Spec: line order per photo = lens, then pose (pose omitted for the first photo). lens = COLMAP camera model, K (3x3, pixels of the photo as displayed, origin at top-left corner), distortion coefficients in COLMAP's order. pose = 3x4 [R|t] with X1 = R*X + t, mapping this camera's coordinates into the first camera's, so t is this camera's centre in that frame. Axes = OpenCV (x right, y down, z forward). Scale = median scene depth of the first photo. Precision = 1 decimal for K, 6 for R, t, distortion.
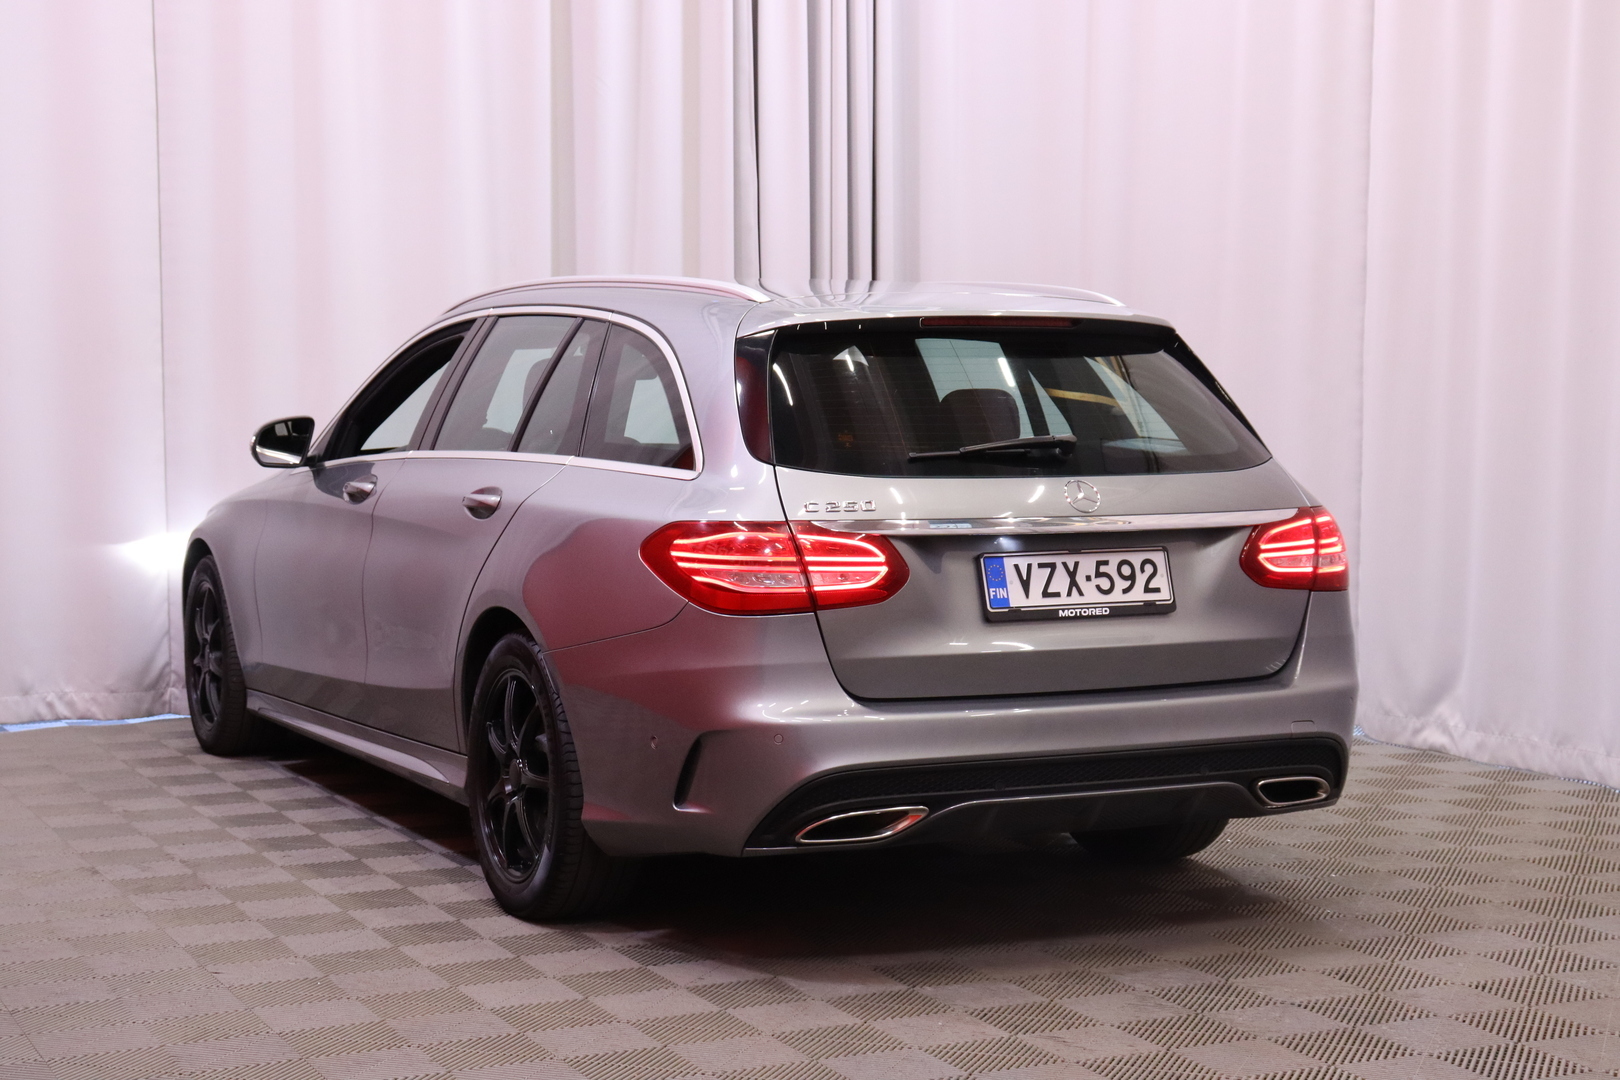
lens RADIAL K [[2799.9, 0, 810.0], [0, 2799.9, 540.0], [0, 0, 1]] dist [0.007567, 0.010080]
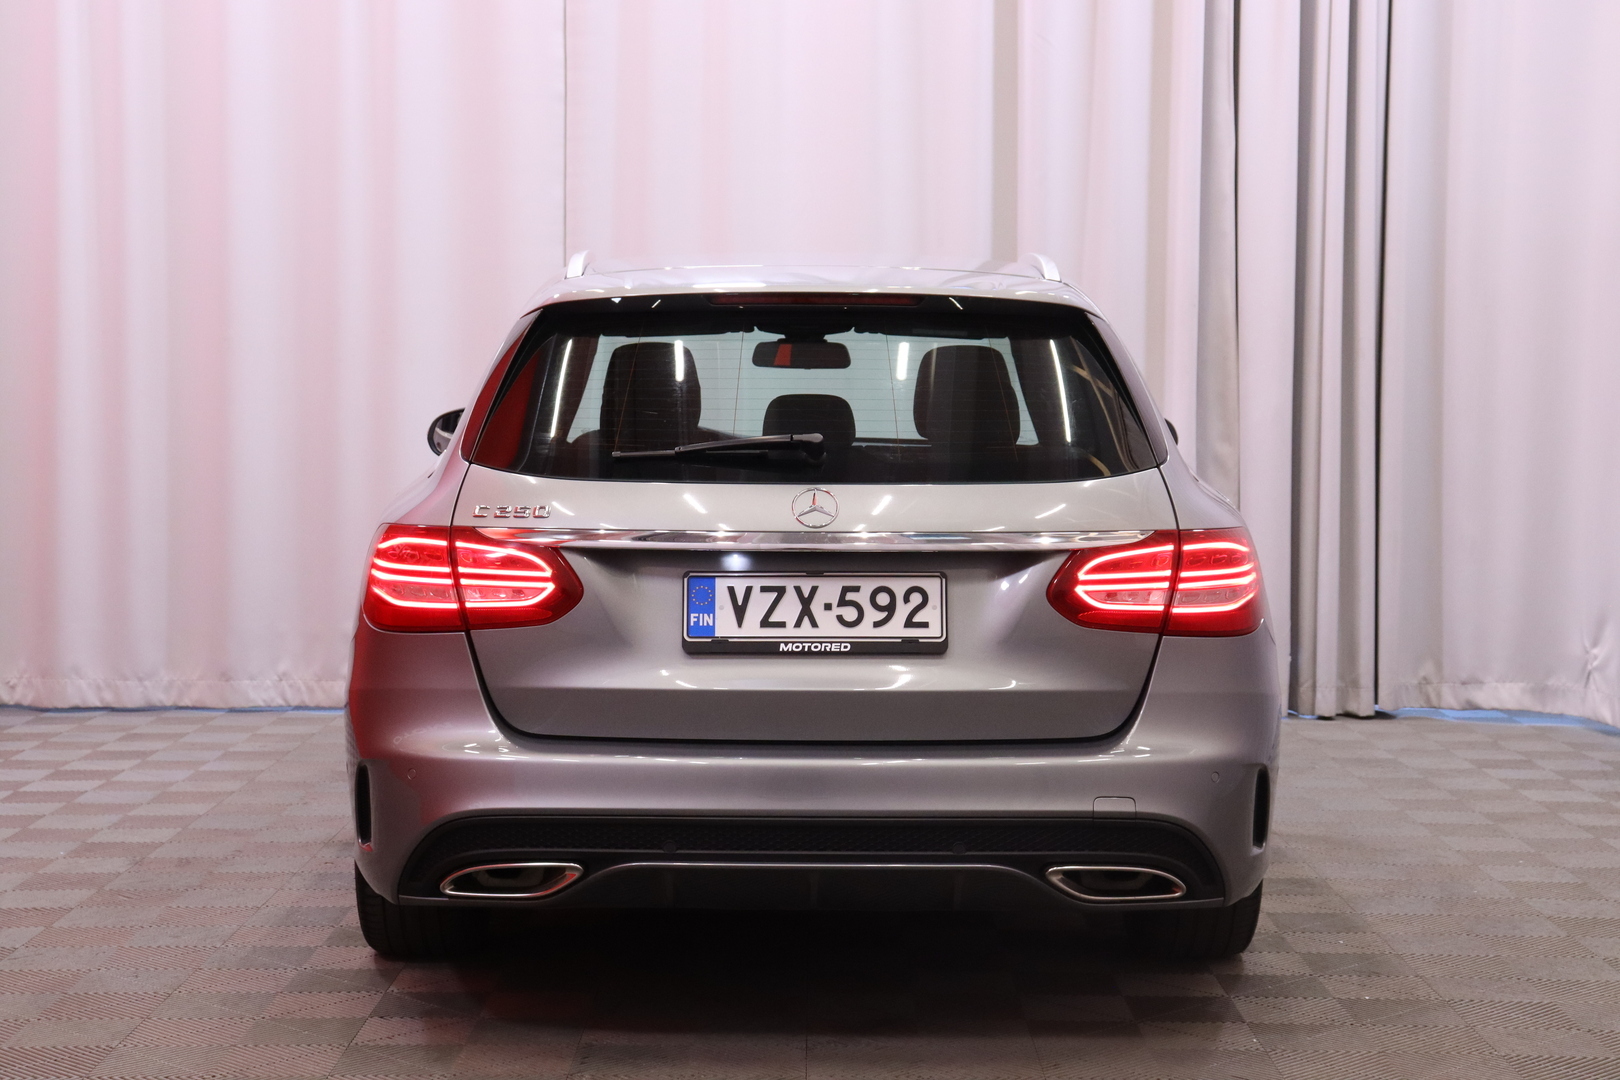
lens RADIAL K [[2773.3, 0, 810.0], [0, 2773.3, 540.0], [0, 0, 1]] dist [0.105479, 0.052835]
pose [[0.901495, 0.032612, -0.431560, 0.450285], [-0.032029, 0.999450, 0.008620, -0.013111], [0.431604, 0.006051, 0.902043, 0.253957]]
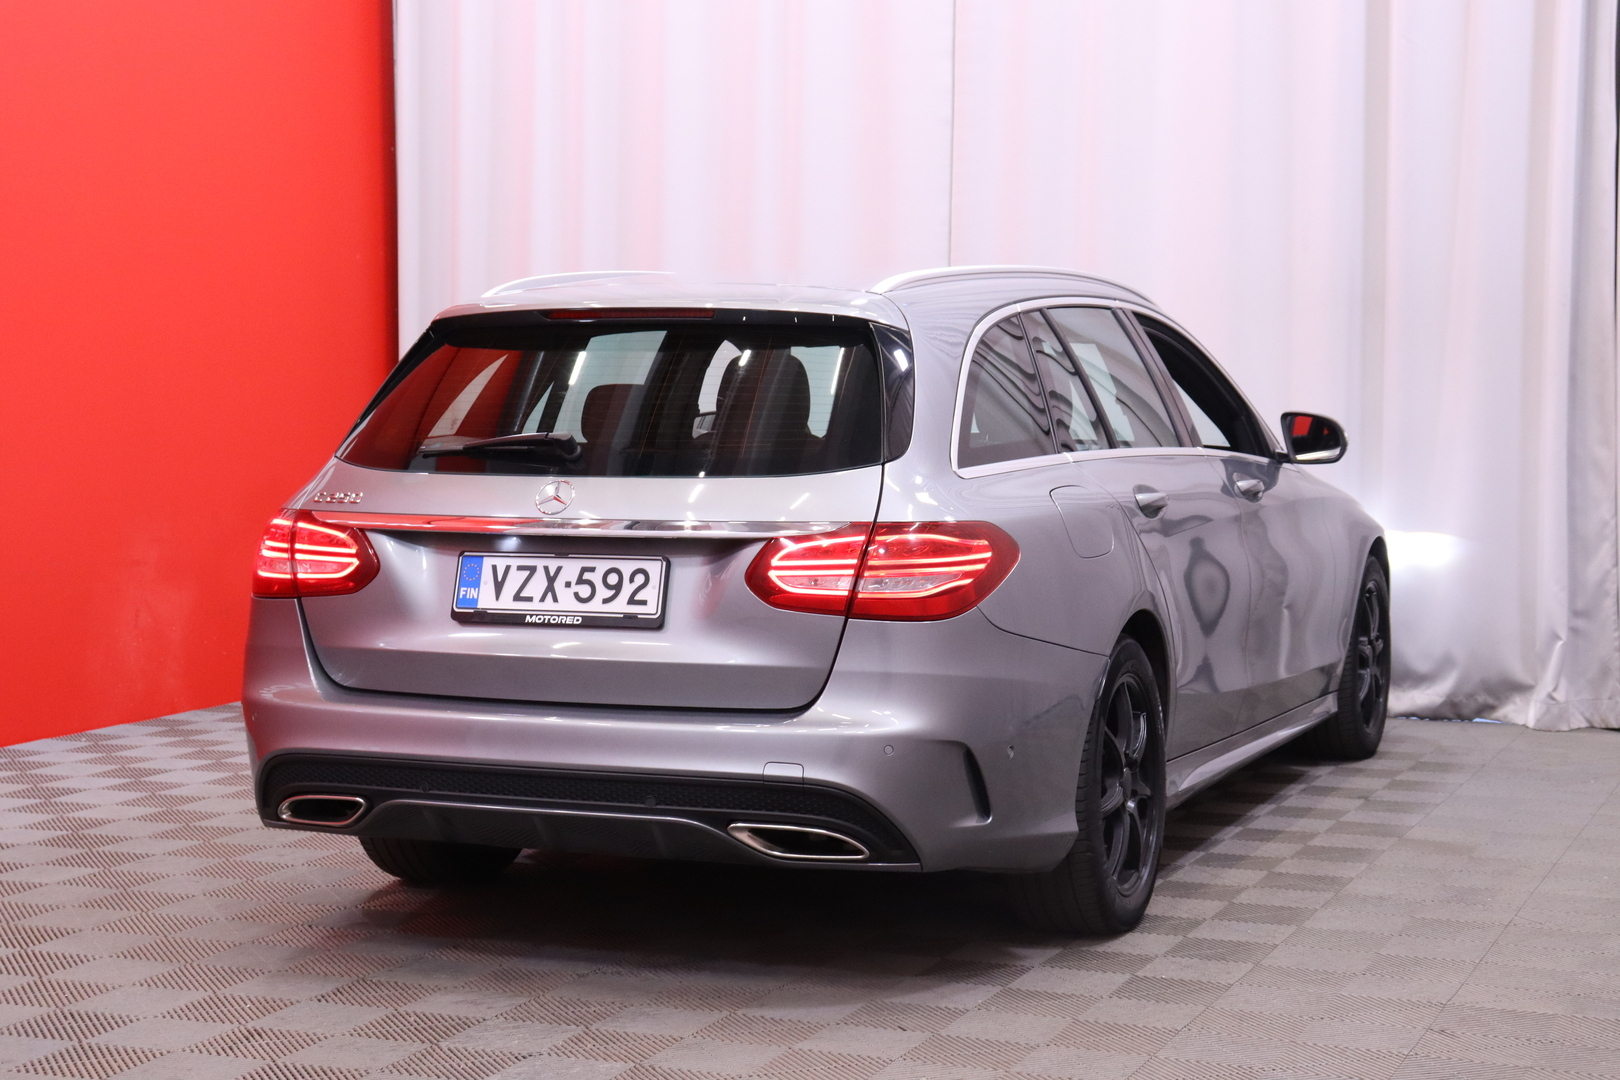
lens RADIAL K [[2773.3, 0, 810.0], [0, 2773.3, 540.0], [0, 0, 1]] dist [0.105479, 0.052835]
pose [[0.668761, 0.046170, -0.742043, 0.850817], [-0.044712, 0.998761, 0.021847, -0.025545], [0.742132, 0.018568, 0.669997, 0.431985]]
